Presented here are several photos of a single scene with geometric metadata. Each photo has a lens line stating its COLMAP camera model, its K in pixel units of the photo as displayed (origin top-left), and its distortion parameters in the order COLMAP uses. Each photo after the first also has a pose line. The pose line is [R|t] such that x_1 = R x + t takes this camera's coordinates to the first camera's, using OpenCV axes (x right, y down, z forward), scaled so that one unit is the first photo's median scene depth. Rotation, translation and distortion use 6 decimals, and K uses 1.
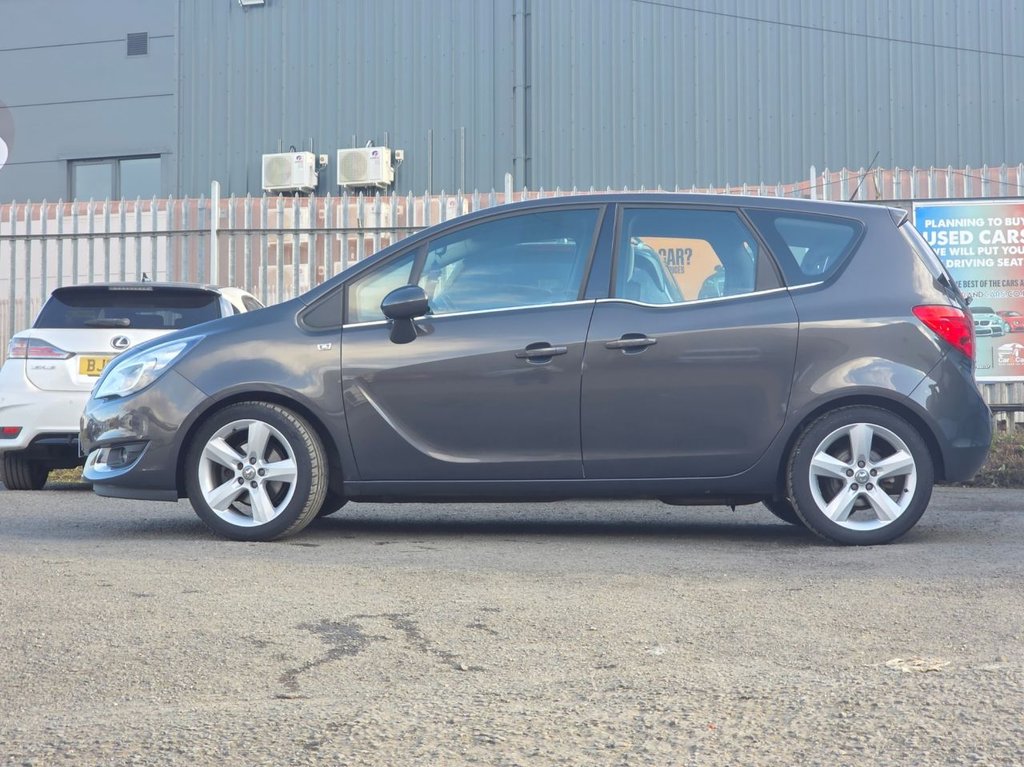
lens RADIAL K [[1947.7, 0, 530.3], [0, 1947.7, 381.2], [0, 0, 1]] dist [-0.007118, 0.235493]
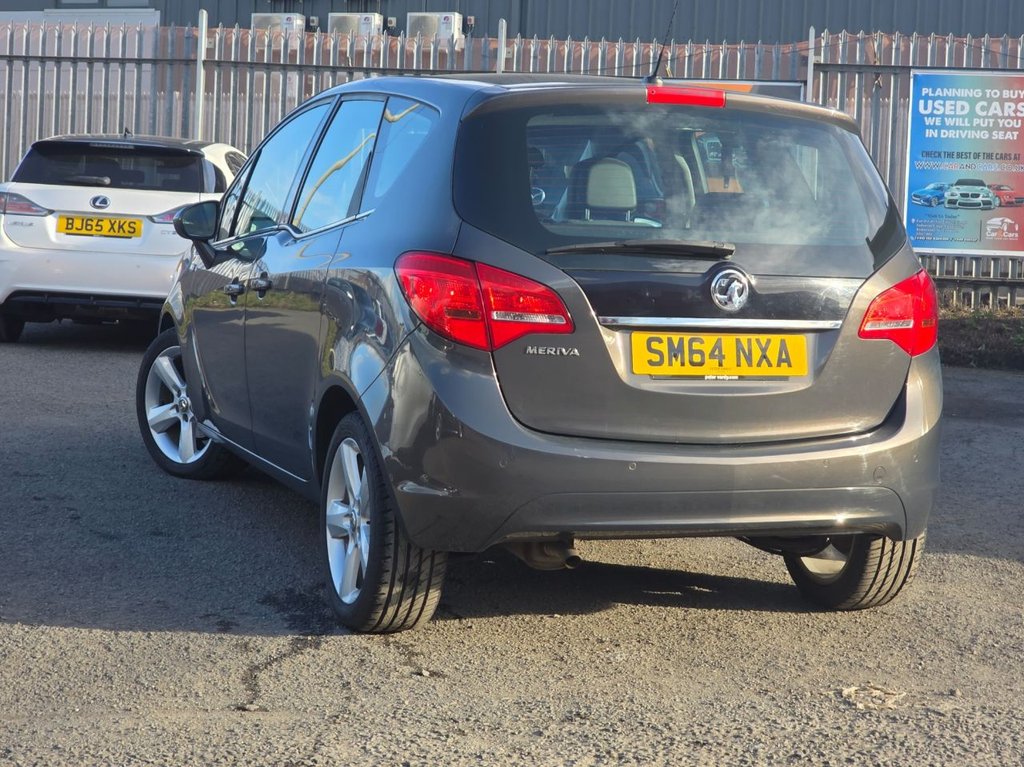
lens RADIAL K [[1959.3, 0, 535.9], [0, 1959.3, 382.6], [0, 0, 1]] dist [-0.042918, 0.422249]
pose [[0.998817, 0.046614, 0.013867, 0.000381], [-0.047708, 0.994488, 0.093366, -0.017670], [-0.009438, -0.093918, 0.995535, 0.000973]]
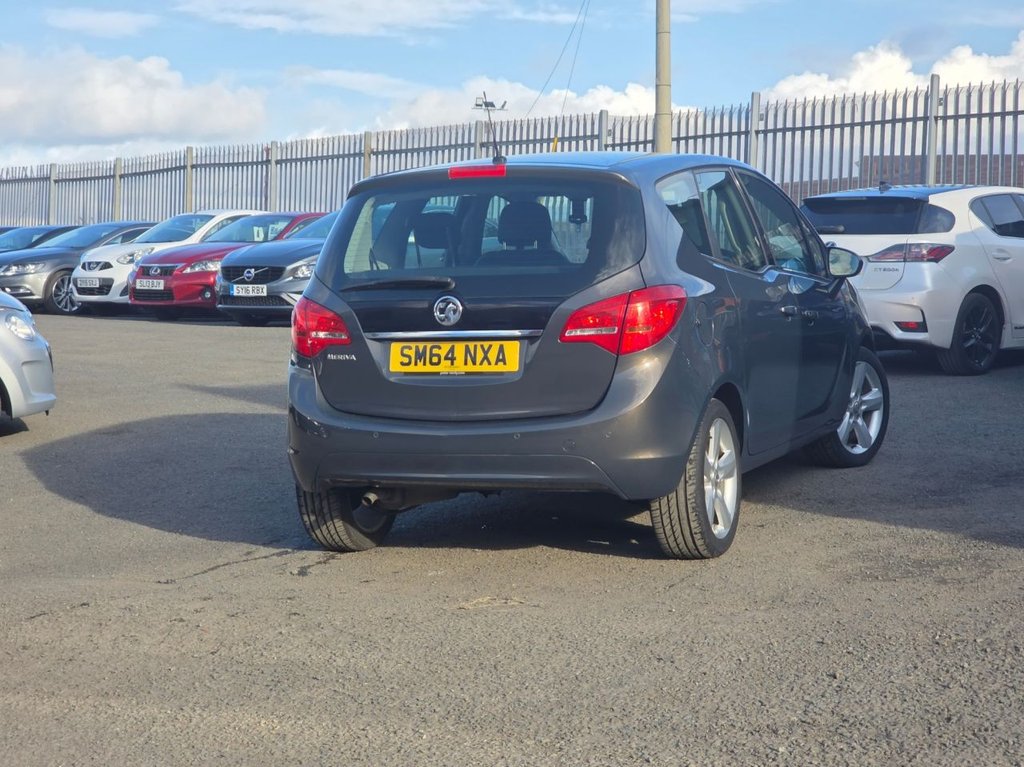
lens RADIAL K [[1959.3, 0, 535.9], [0, 1959.3, 382.6], [0, 0, 1]] dist [-0.042918, 0.422249]
pose [[0.740710, 0.036128, -0.670852, 0.202103], [0.026310, 0.996227, 0.082700, -0.021526], [0.671309, -0.078908, 0.736965, 0.002590]]
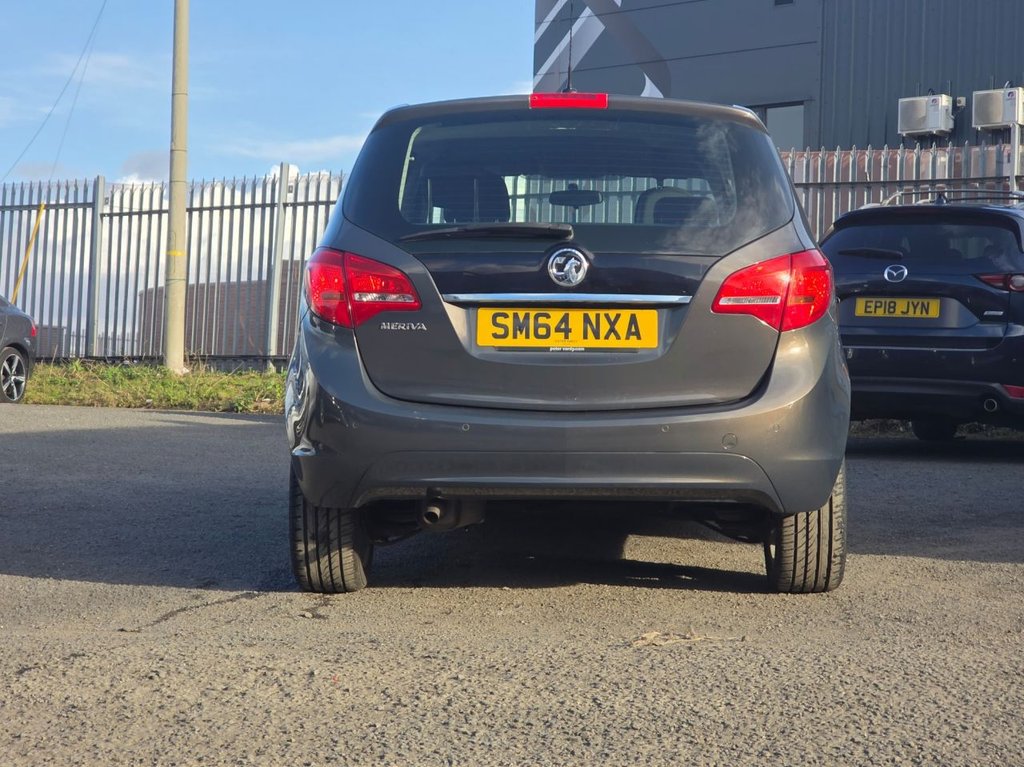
lens RADIAL K [[1959.3, 0, 535.9], [0, 1959.3, 382.6], [0, 0, 1]] dist [-0.042918, 0.422249]
pose [[0.925616, 0.020101, -0.377930, 0.093526], [-0.012835, 0.999681, 0.021734, -0.002544], [0.378246, -0.015267, 0.925579, -0.001340]]
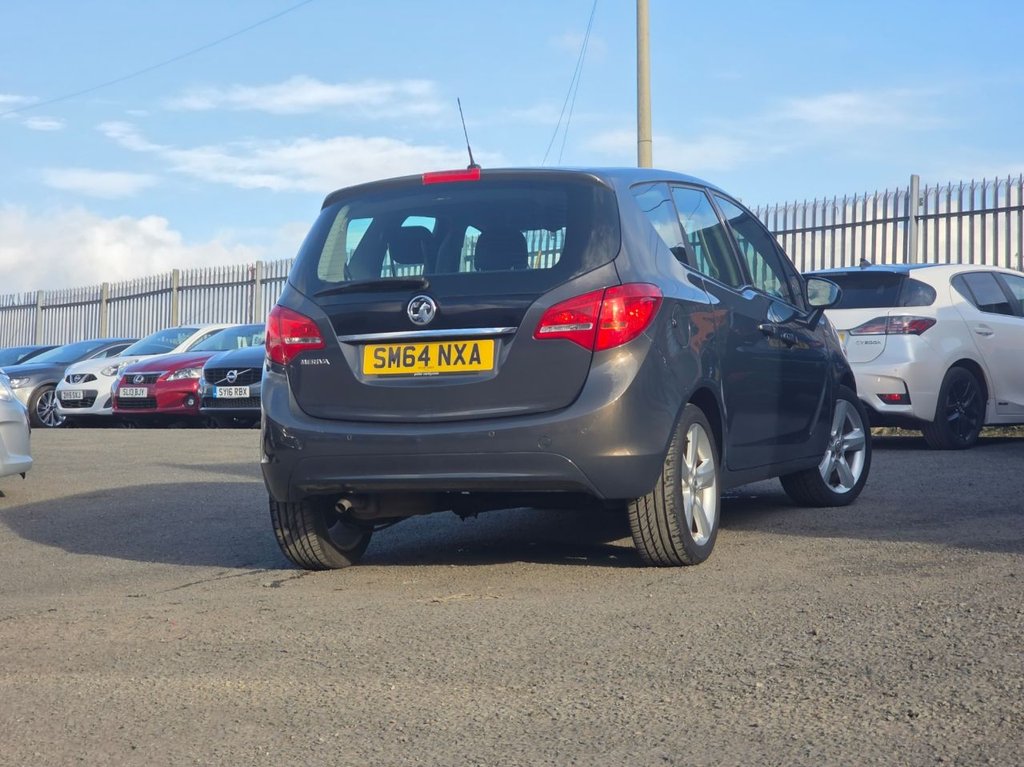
lens RADIAL K [[1958.5, 0, 512.0], [0, 1958.5, 383.5], [0, 0, 1]] dist [-0.031612, 0.355982]
pose [[0.736949, -0.018116, -0.675705, 0.201696], [0.031118, 0.999490, 0.007142, -0.001875], [0.675231, -0.026290, 0.737137, 0.004588]]
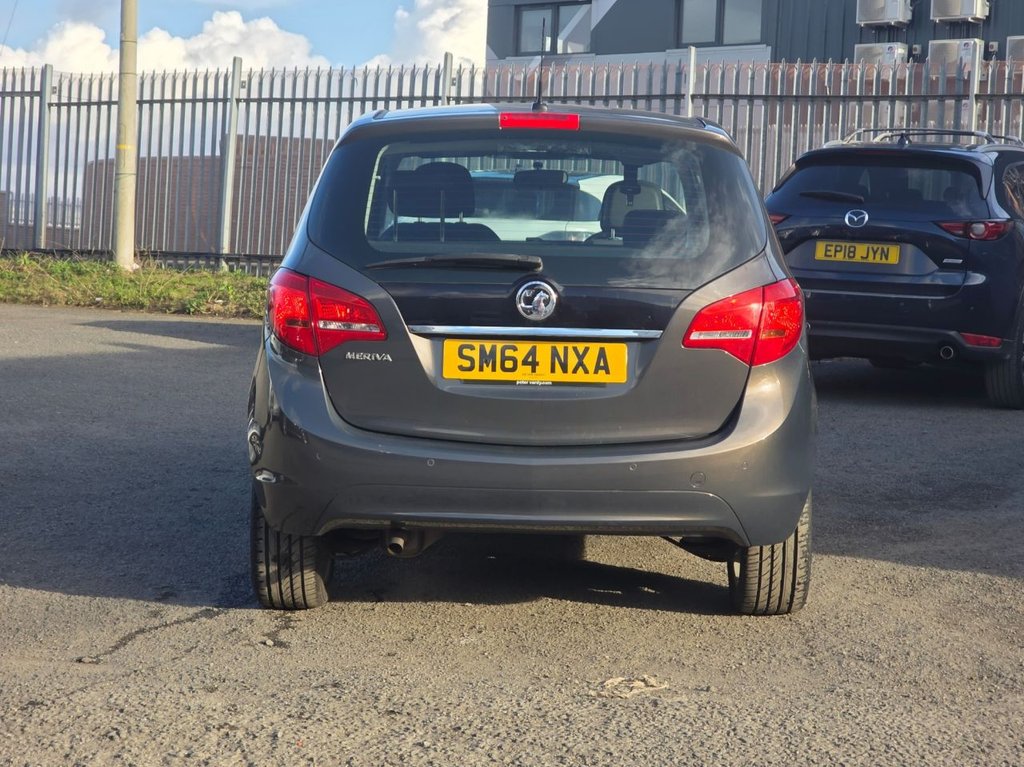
lens RADIAL K [[1954.0, 0, 570.5], [0, 1954.0, 384.7], [0, 0, 1]] dist [-0.022652, 0.066069]
pose [[0.940493, 0.057646, -0.334889, 0.090113], [-0.027907, 0.995280, 0.092950, -0.019920], [0.338666, -0.078073, 0.937662, 0.001802]]
